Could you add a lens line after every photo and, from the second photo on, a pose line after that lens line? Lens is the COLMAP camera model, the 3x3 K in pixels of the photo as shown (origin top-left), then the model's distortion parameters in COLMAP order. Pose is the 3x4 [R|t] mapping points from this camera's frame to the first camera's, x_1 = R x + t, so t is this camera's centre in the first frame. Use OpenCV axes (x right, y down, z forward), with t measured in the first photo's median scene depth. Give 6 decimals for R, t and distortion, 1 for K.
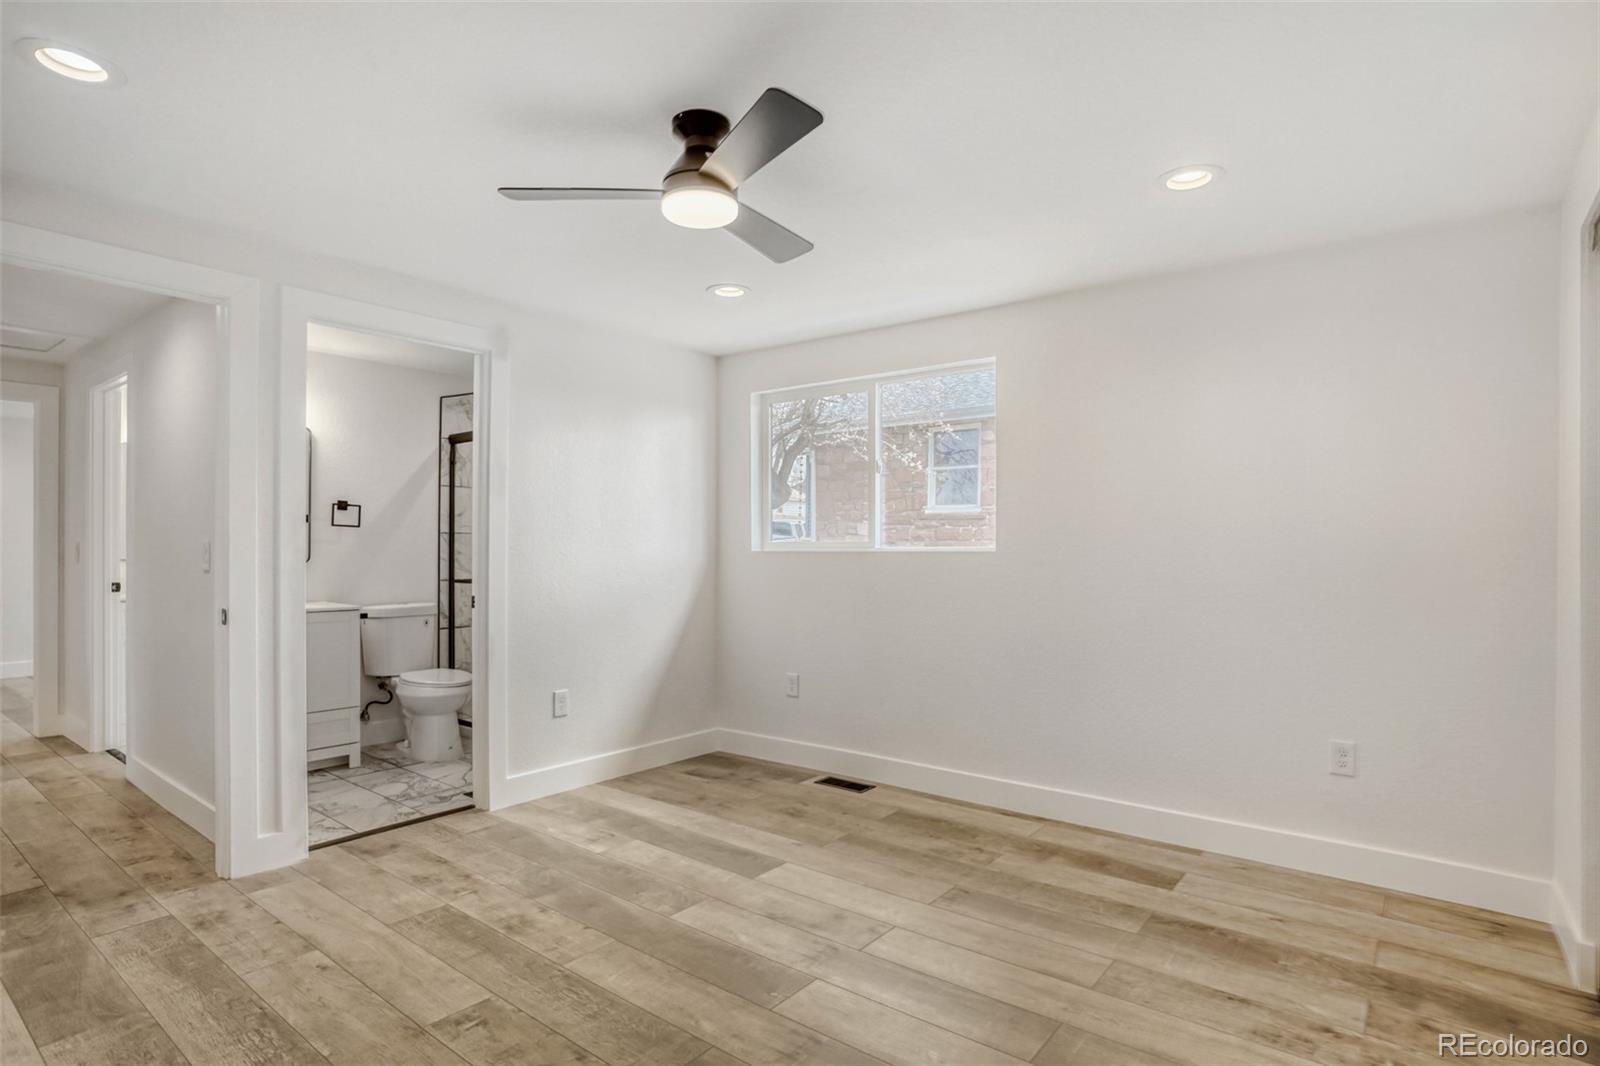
lens RADIAL K [[863.6, 0, 799.3], [0, 863.6, 582.4], [0, 0, 1]] dist [-0.038280, 0.002629]
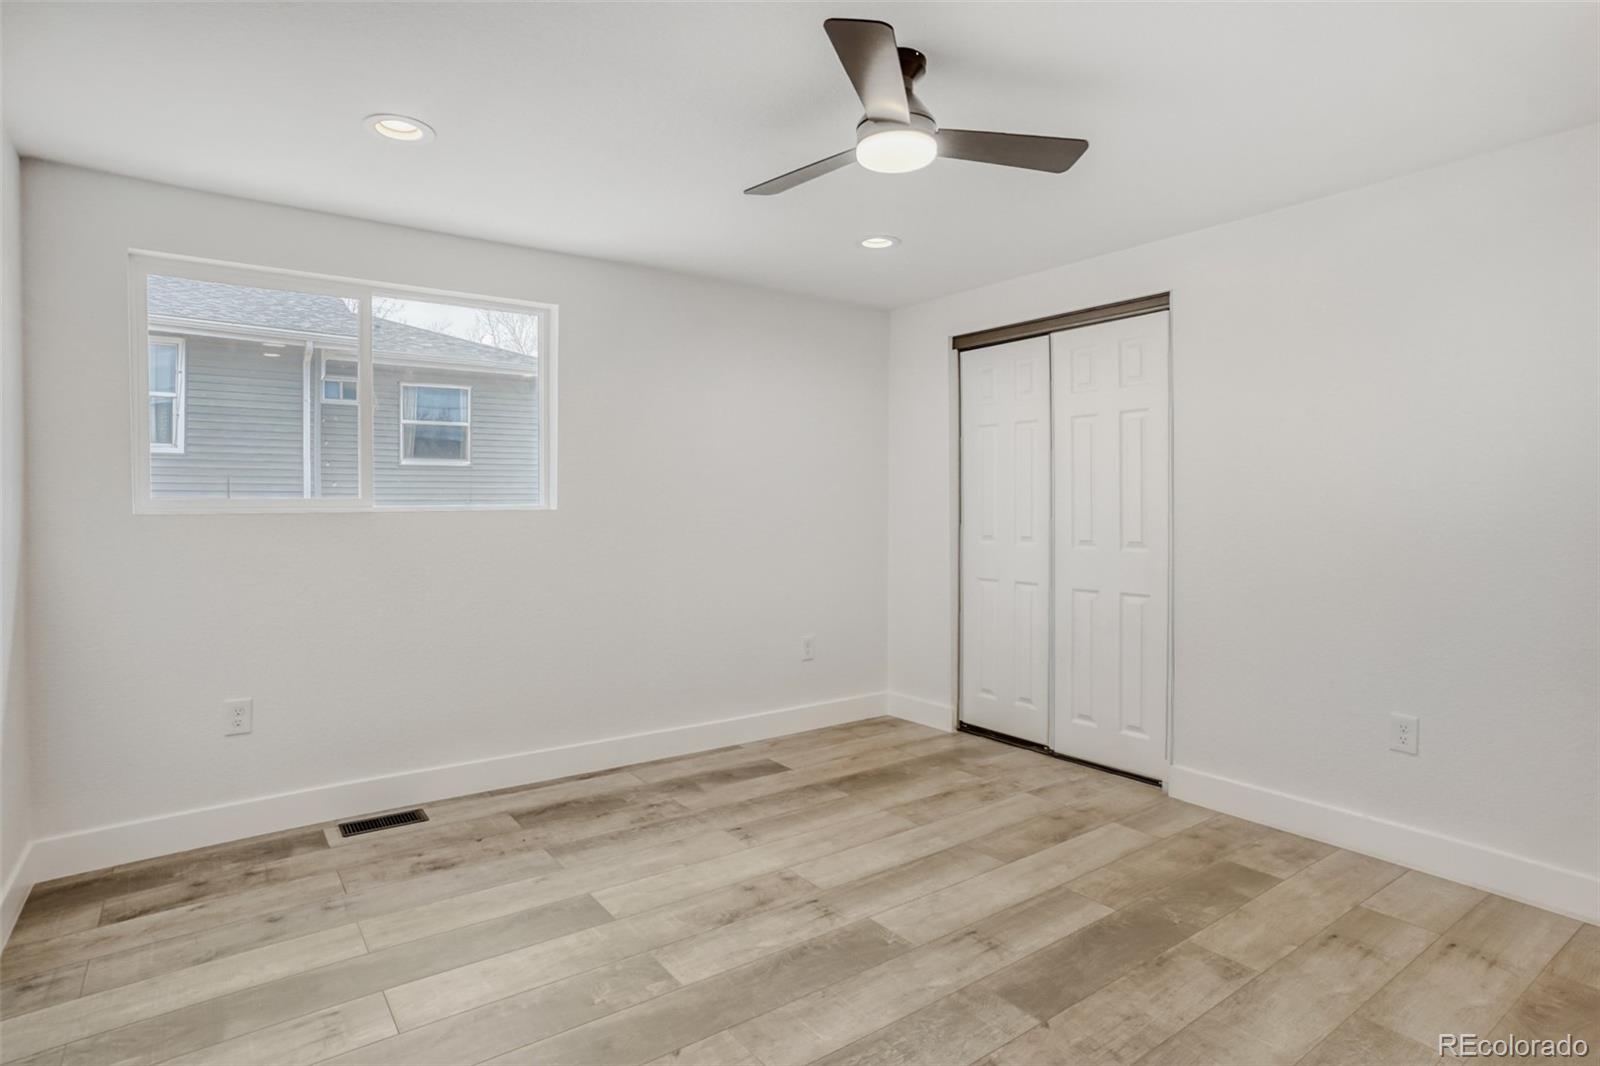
lens RADIAL K [[842.8, 0, 795.2], [0, 842.8, 538.8], [0, 0, 1]] dist [-0.038928, 0.000266]
pose [[0.243767, -0.036872, 0.969133, -0.868350], [0.040947, 0.998777, 0.027701, -0.027589], [-0.968969, 0.032931, 0.244979, 0.733585]]
